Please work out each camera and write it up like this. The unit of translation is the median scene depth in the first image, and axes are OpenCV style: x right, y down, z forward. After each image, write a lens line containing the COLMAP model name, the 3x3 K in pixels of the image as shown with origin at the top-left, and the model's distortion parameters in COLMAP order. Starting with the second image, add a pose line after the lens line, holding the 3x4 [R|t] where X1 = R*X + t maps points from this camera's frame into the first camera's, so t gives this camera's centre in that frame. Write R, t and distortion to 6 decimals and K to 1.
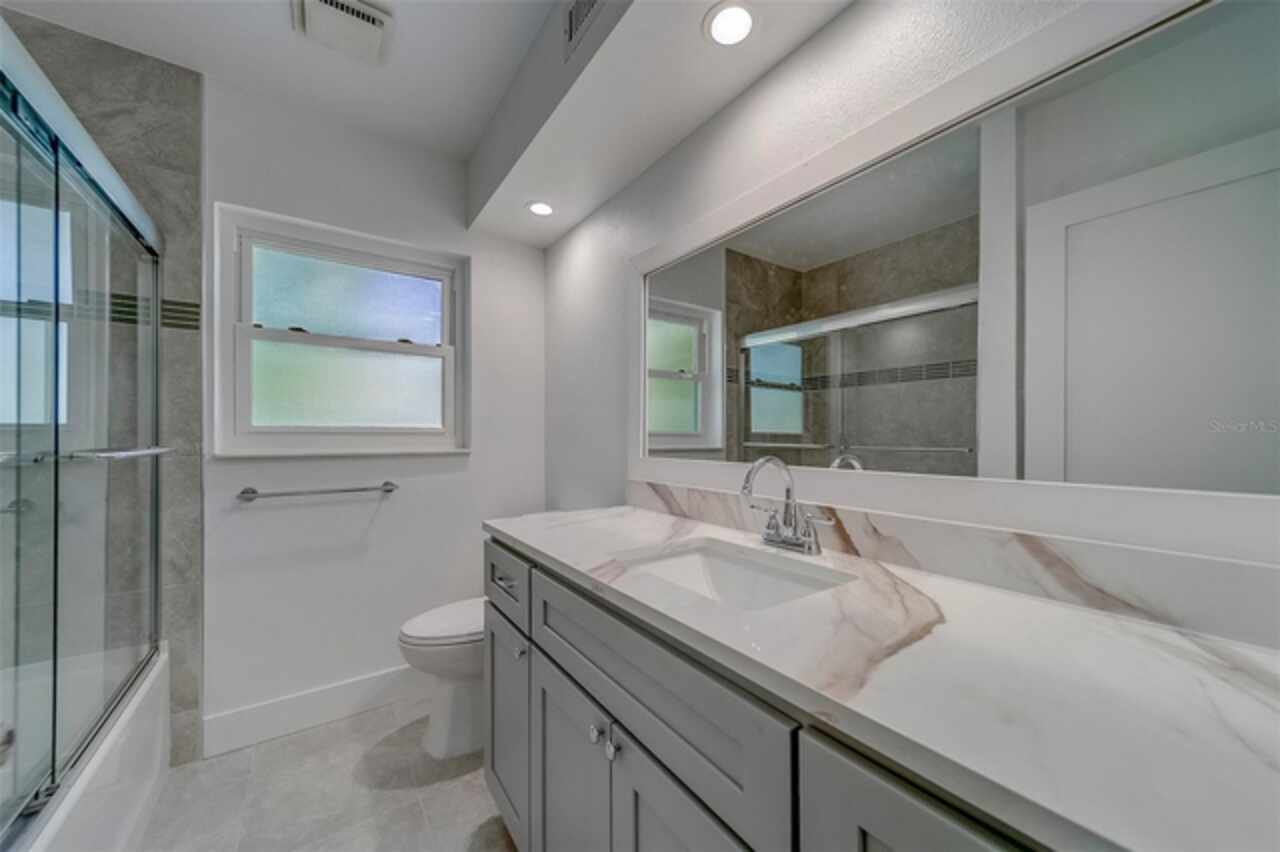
lens RADIAL K [[476.4, 0, 655.9], [0, 476.4, 431.4], [0, 0, 1]] dist [0.001904, -0.000129]
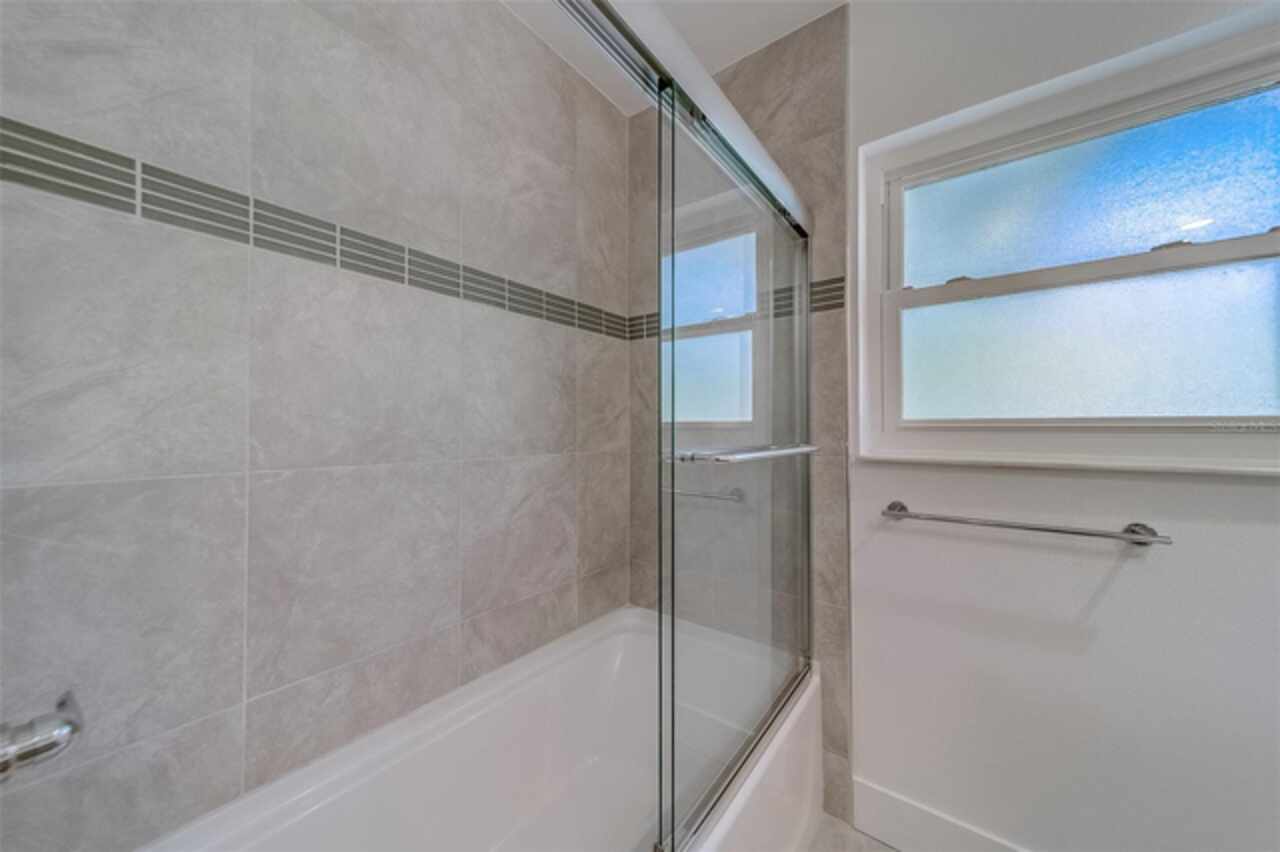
lens RADIAL K [[447.2, 0, 640.0], [0, 447.2, 426.0], [0, 0, 1]] dist [0.011339, -0.000020]
pose [[0.290735, -0.009322, -0.956758, -0.309178], [0.003935, 0.999956, -0.008547, 0.002249], [0.956796, -0.001280, 0.290758, 0.430724]]
